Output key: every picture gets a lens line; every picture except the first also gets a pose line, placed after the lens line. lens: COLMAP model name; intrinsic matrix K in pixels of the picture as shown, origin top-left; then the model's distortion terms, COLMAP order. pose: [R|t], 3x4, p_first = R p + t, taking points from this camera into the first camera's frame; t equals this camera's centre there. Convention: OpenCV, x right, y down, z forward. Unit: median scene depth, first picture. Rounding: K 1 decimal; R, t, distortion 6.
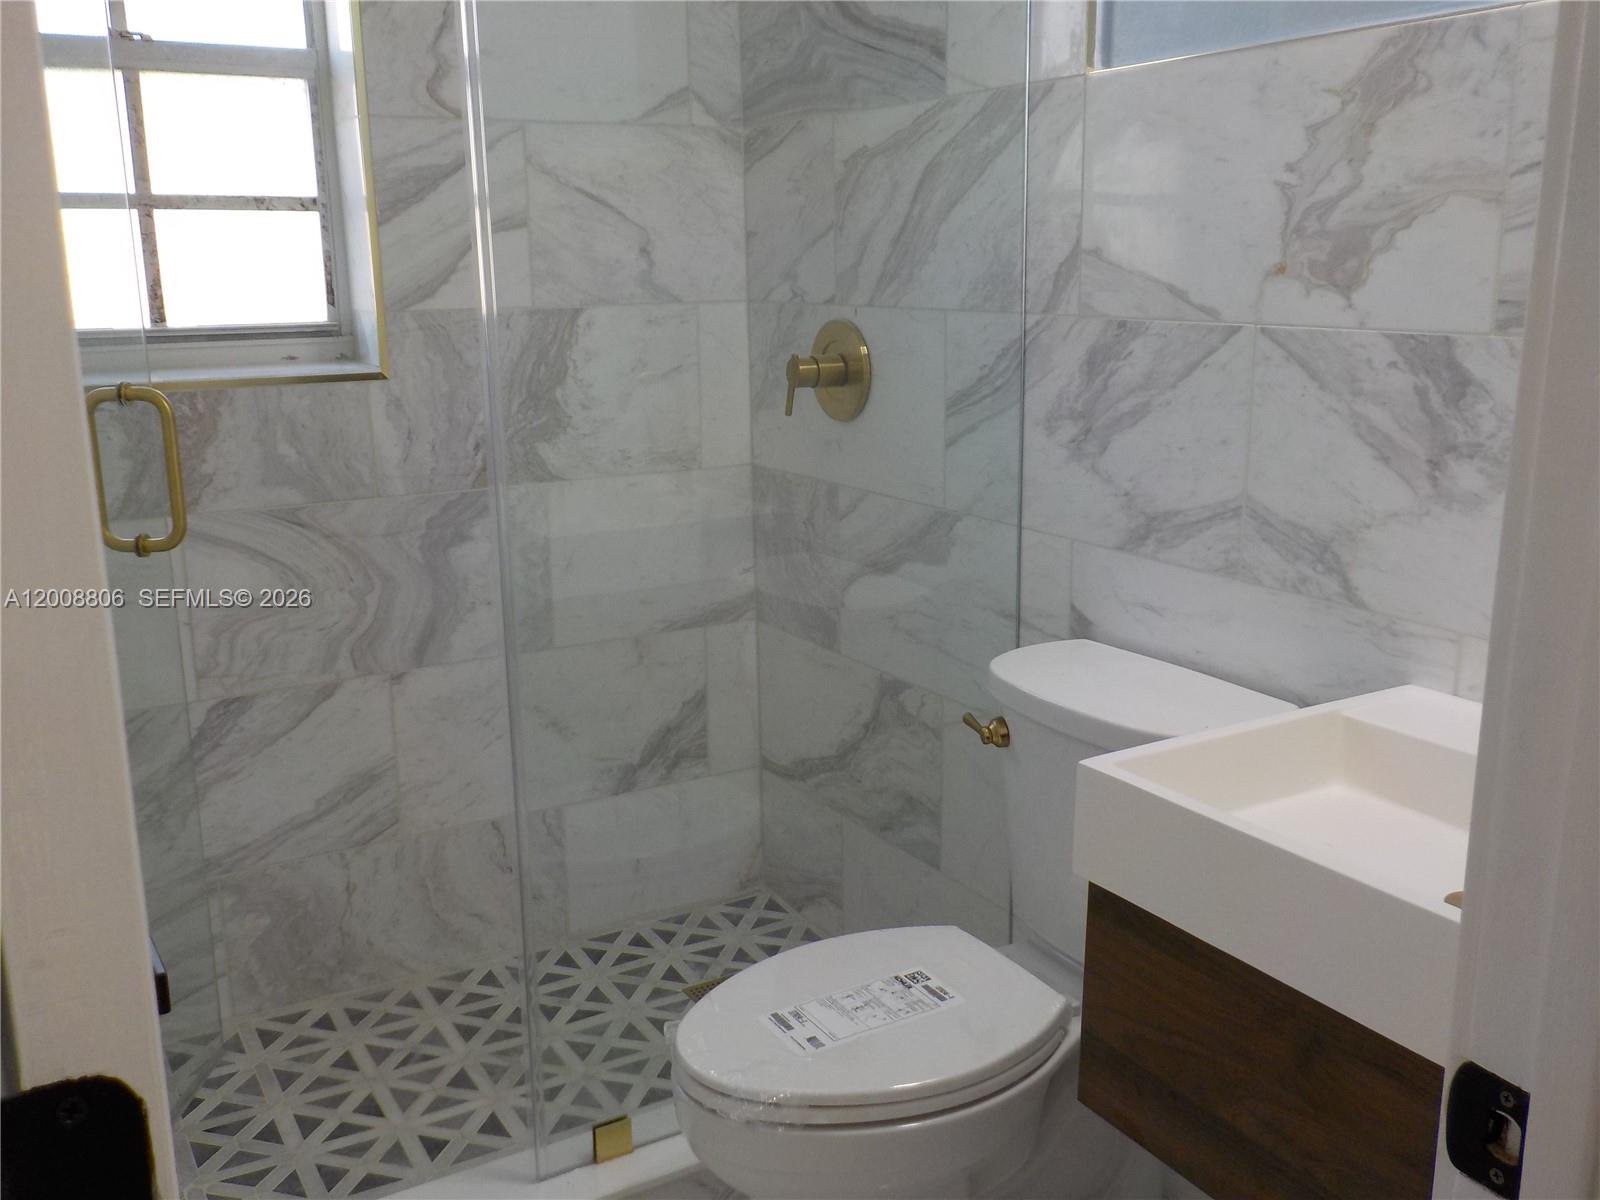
lens RADIAL K [[1498.6, 0, 800.5], [0, 1498.6, 599.6], [0, 0, 1]] dist [0.032857, 0.000000]
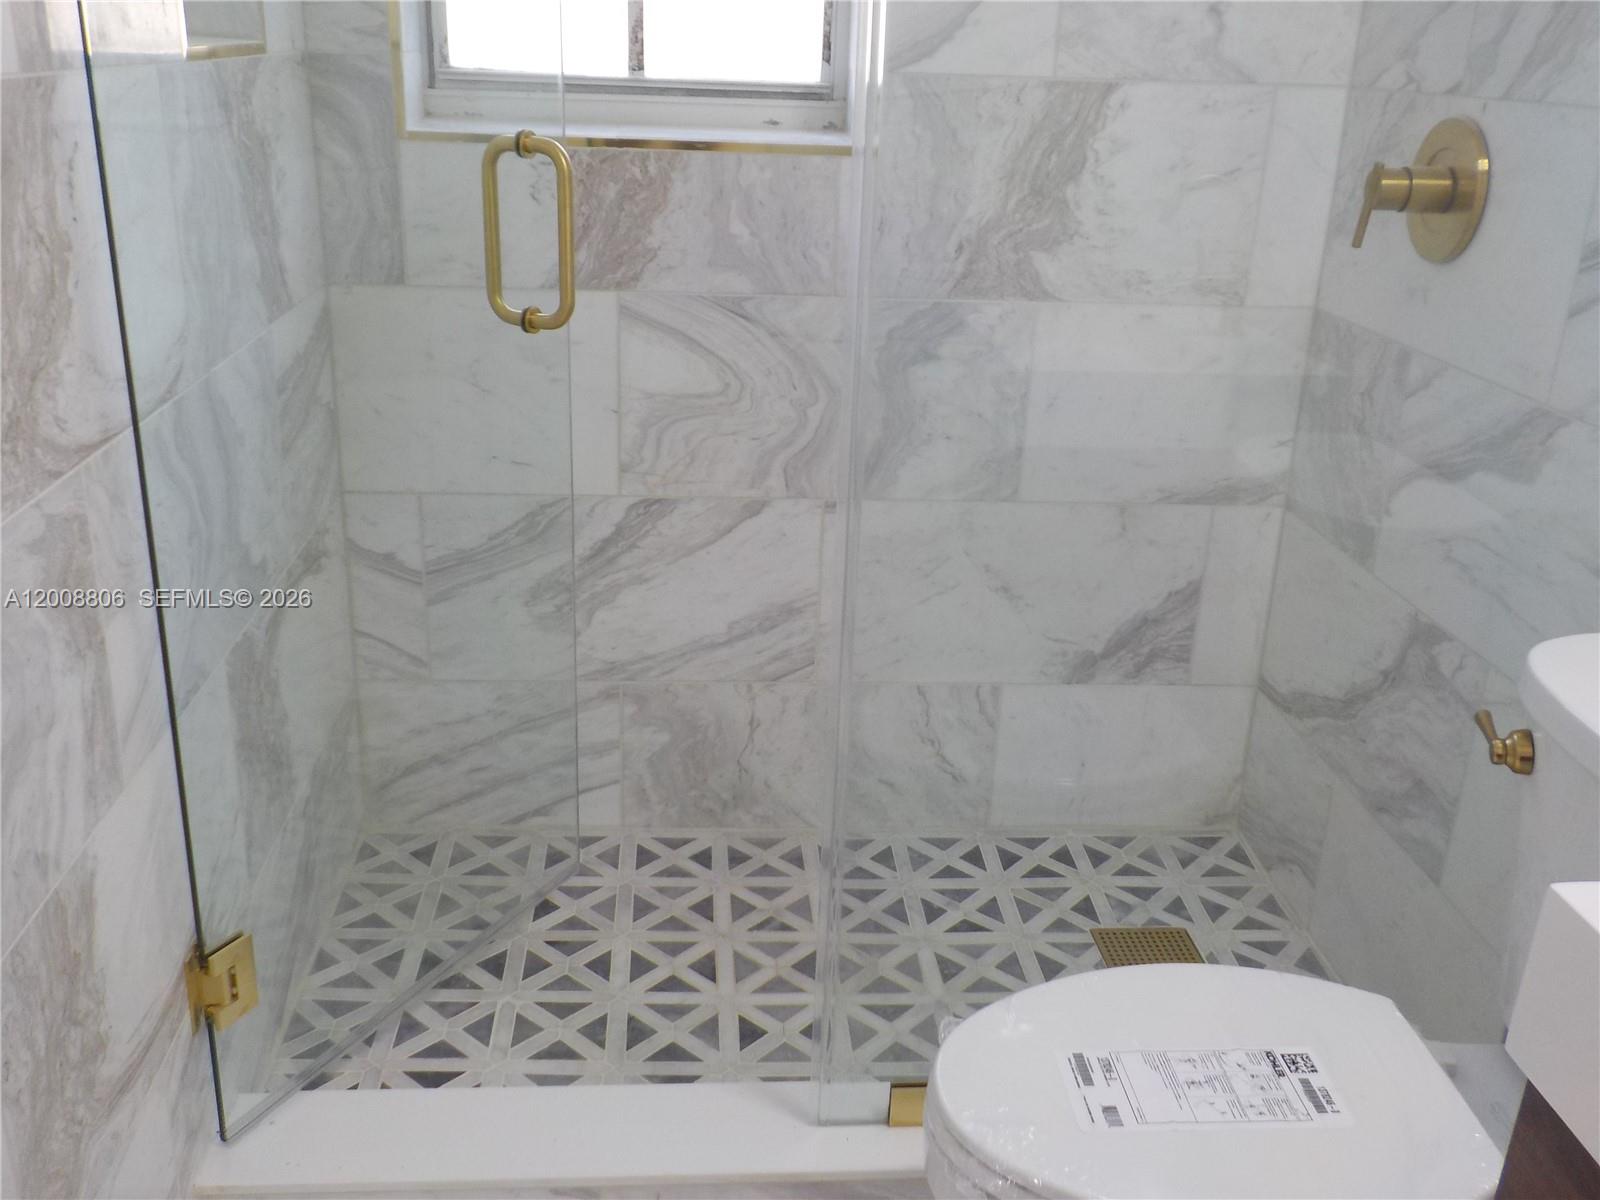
lens RADIAL K [[1498.6, 0, 800.2], [0, 1498.6, 609.8], [0, 0, 1]] dist [0.032857, 0.000000]
pose [[0.896337, 0.199576, -0.395917, 0.076217], [-0.146143, 0.976049, 0.161152, -0.027994], [0.418596, -0.086586, 0.904035, 0.195947]]
